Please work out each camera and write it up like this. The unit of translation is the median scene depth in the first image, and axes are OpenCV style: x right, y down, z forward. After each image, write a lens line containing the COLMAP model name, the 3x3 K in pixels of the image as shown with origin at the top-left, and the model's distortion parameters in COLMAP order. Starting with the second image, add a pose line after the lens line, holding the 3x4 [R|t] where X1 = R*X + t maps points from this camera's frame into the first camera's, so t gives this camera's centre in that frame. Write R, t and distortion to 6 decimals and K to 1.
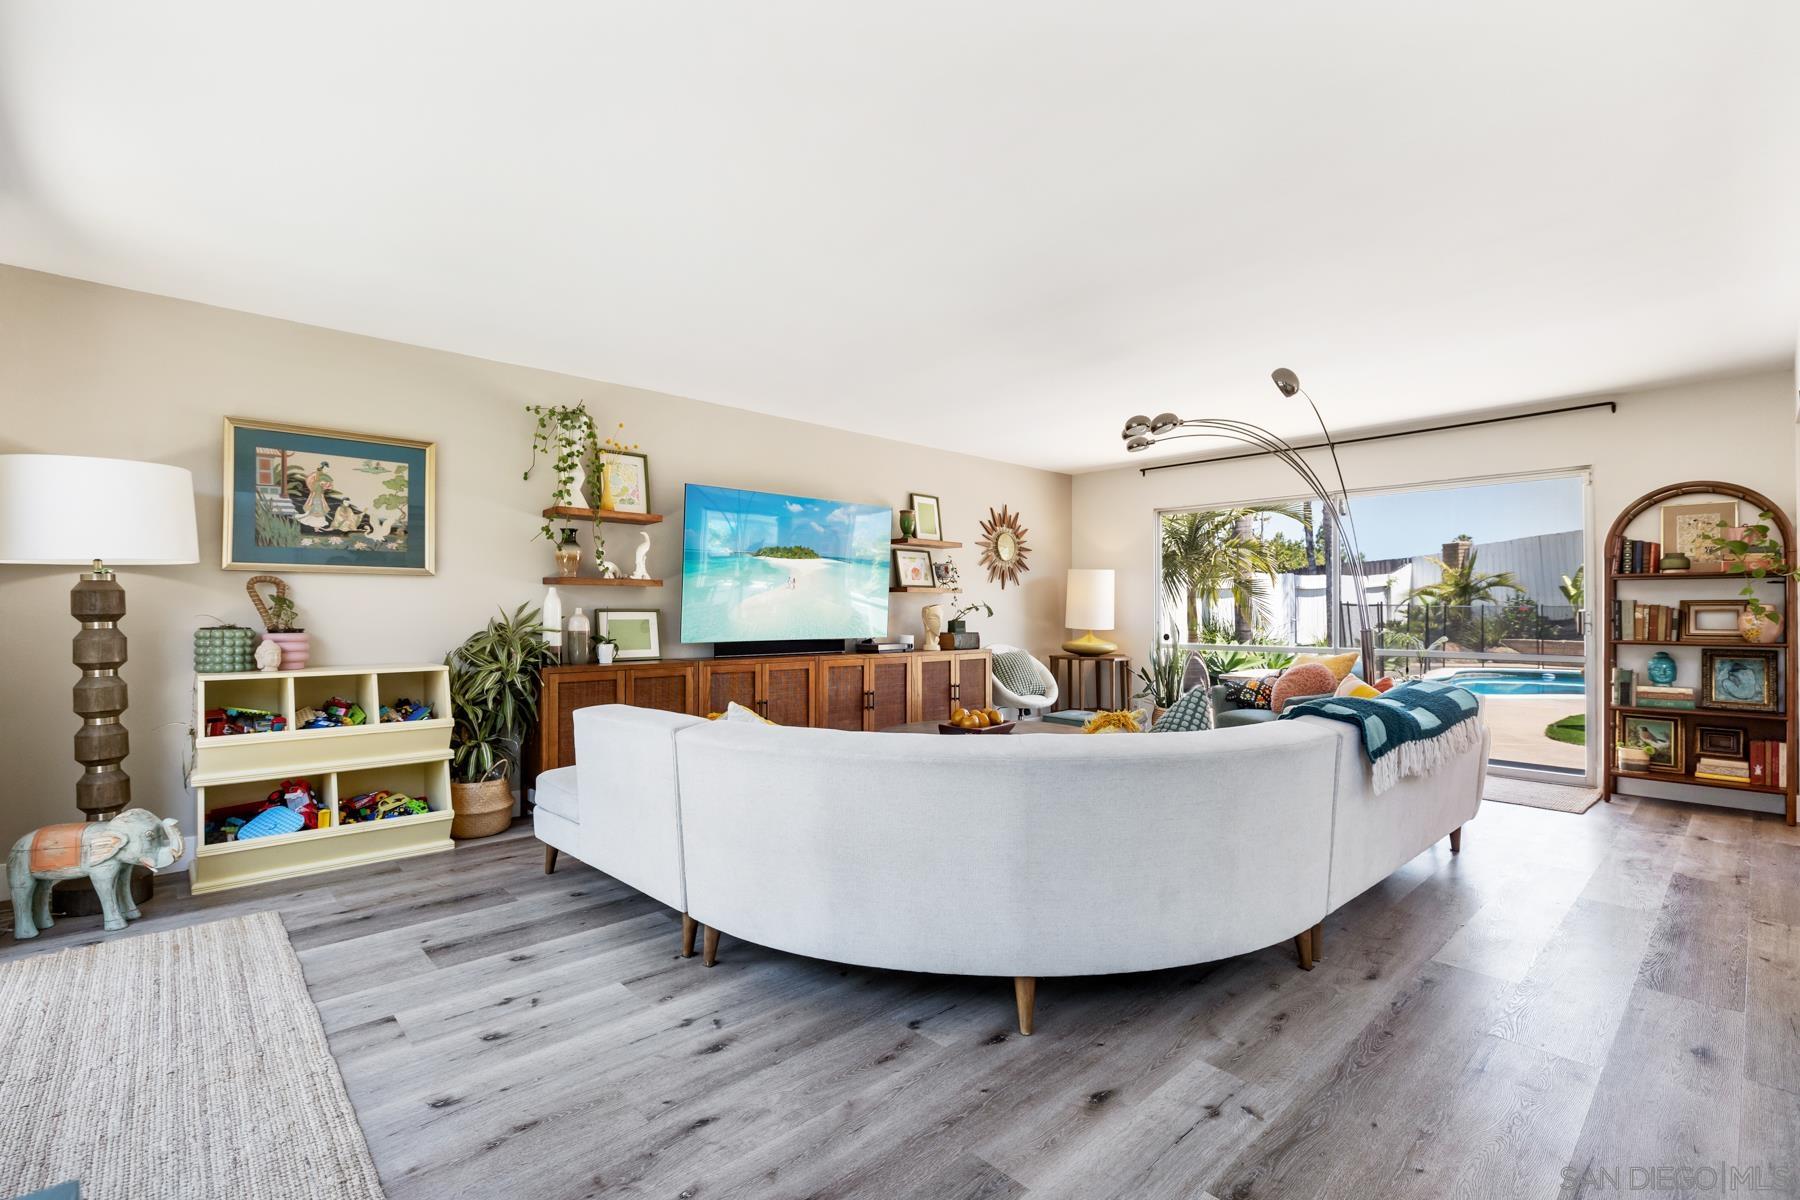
lens RADIAL K [[805.4, 0, 906.3], [0, 805.4, 609.7], [0, 0, 1]] dist [-0.005716, -0.000764]
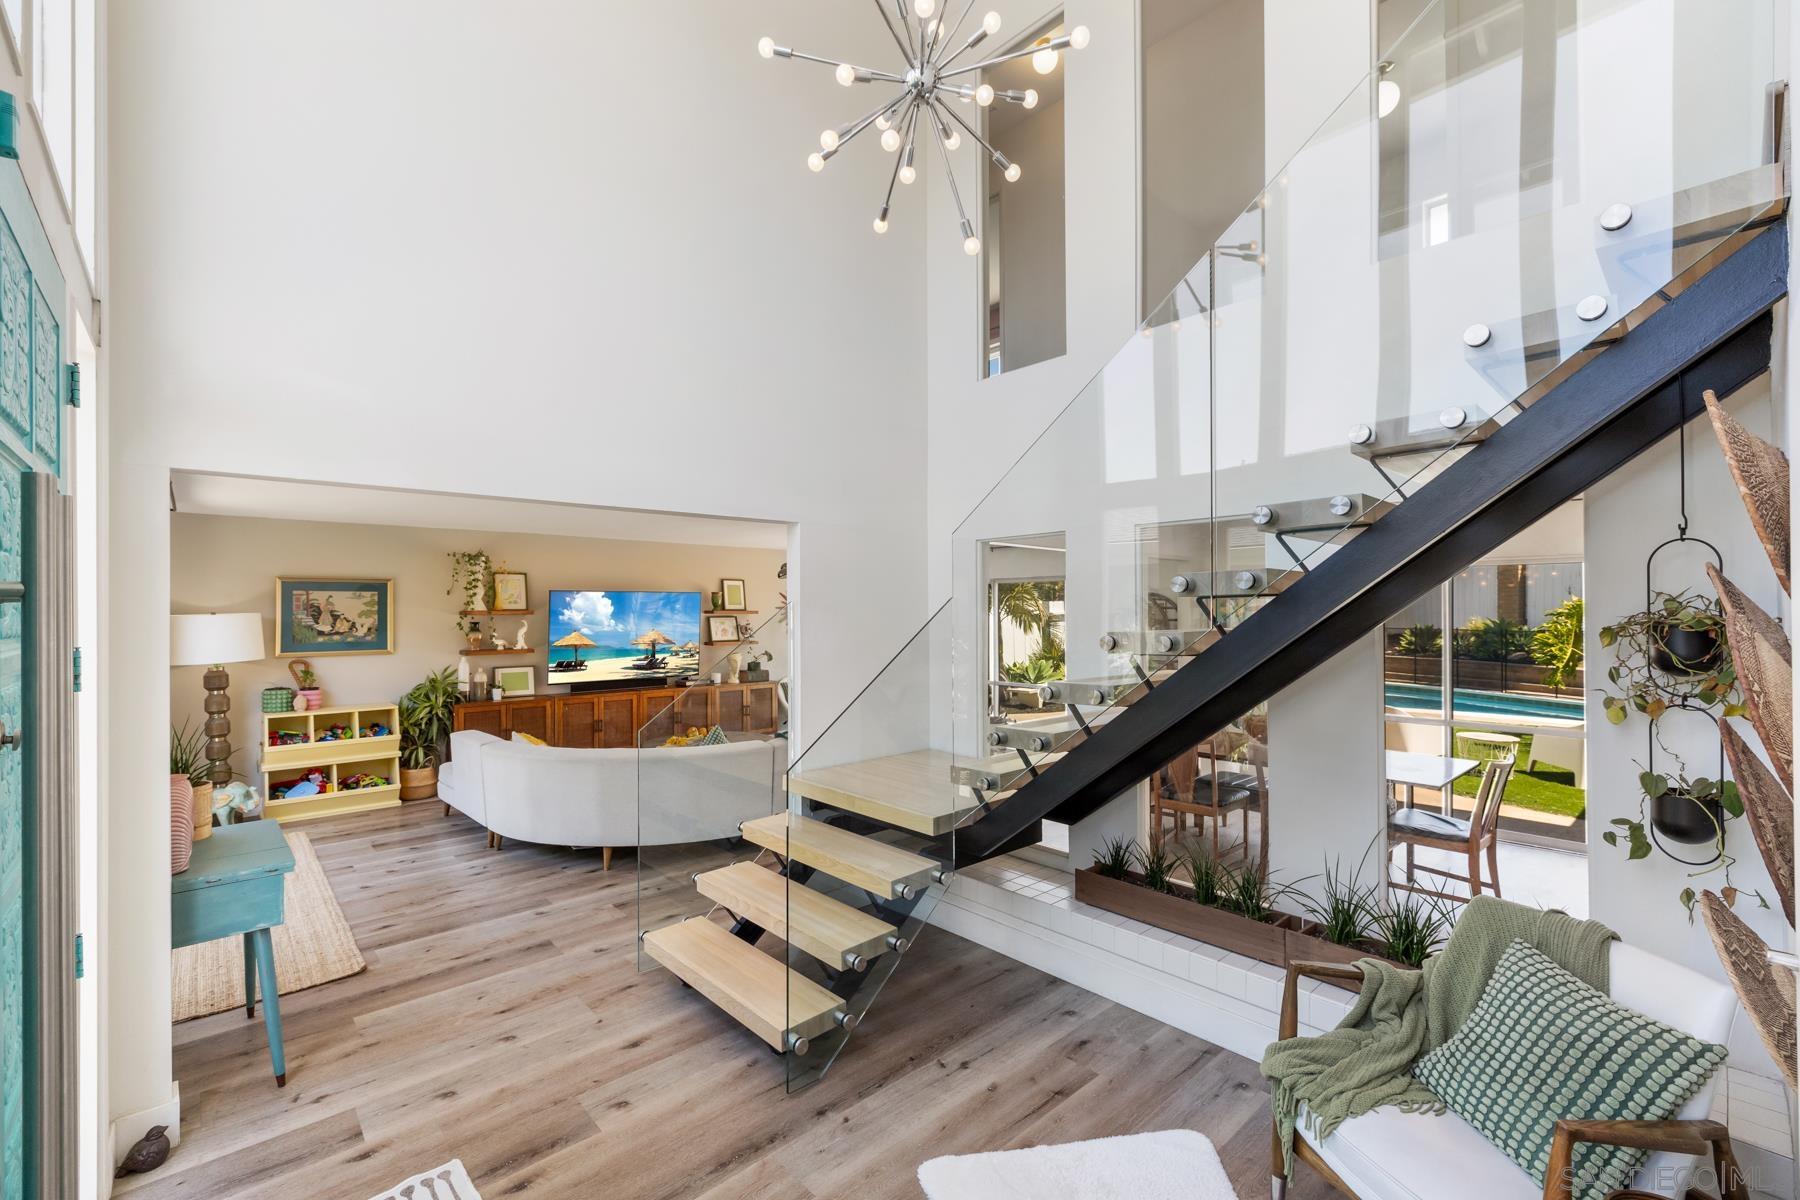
lens RADIAL K [[752.1, 0, 894.0], [0, 752.1, 614.2], [0, 0, 1]] dist [-0.006196, 0.001982]
pose [[0.999994, -0.001282, -0.003277, 0.581329], [0.001308, 0.999968, 0.007851, -0.154788], [0.003267, -0.007856, 0.999964, -0.724487]]
